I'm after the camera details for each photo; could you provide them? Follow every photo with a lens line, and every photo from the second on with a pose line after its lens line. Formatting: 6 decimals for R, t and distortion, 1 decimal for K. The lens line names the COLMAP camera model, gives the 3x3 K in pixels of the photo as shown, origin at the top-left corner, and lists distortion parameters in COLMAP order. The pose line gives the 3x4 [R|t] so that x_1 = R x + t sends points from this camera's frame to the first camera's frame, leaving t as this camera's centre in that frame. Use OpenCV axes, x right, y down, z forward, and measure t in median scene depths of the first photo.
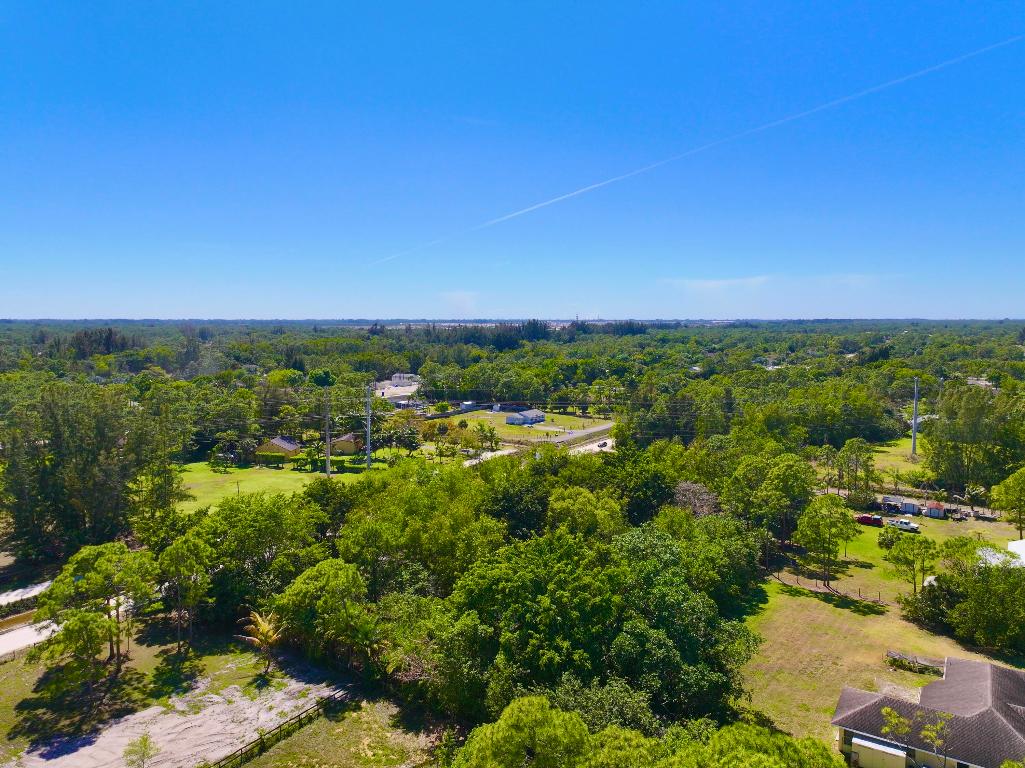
lens RADIAL K [[713.0, 0, 512.5], [0, 713.0, 384.0], [0, 0, 1]] dist [-0.004219, 0.017541]
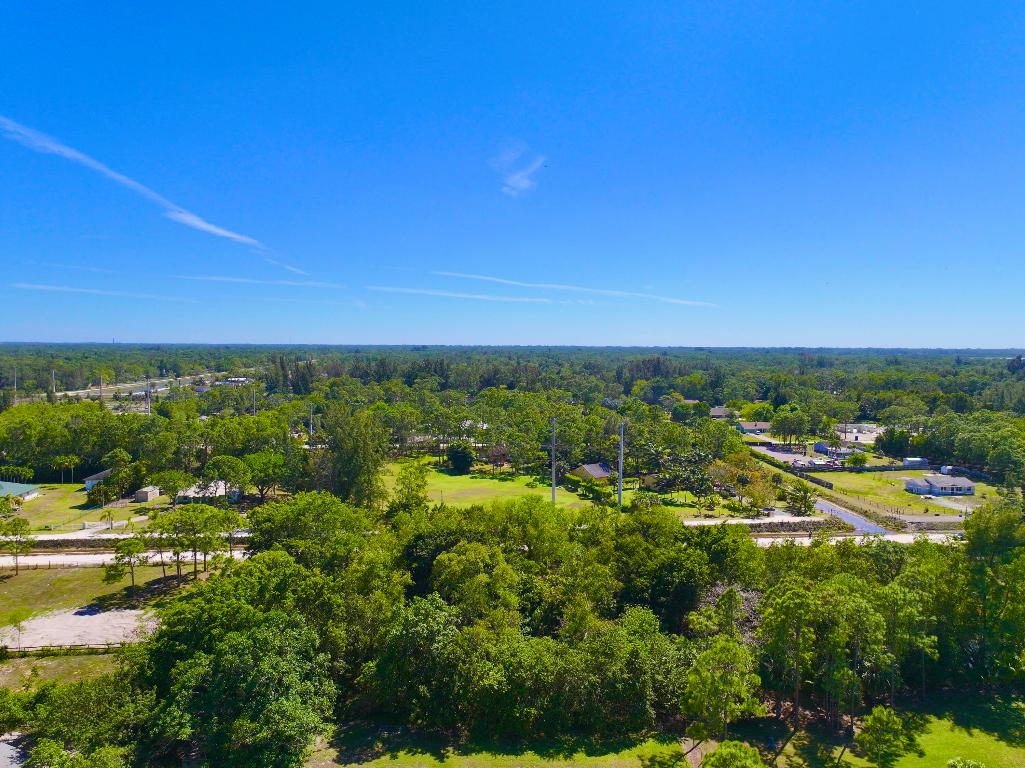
lens RADIAL K [[713.0, 0, 512.5], [0, 713.0, 384.0], [0, 0, 1]] dist [-0.004219, 0.017541]
pose [[0.609142, 0.037999, -0.792150, 0.403181], [-0.066584, 0.997775, -0.003339, -0.035961], [0.790261, 0.054778, 0.610317, 0.202744]]
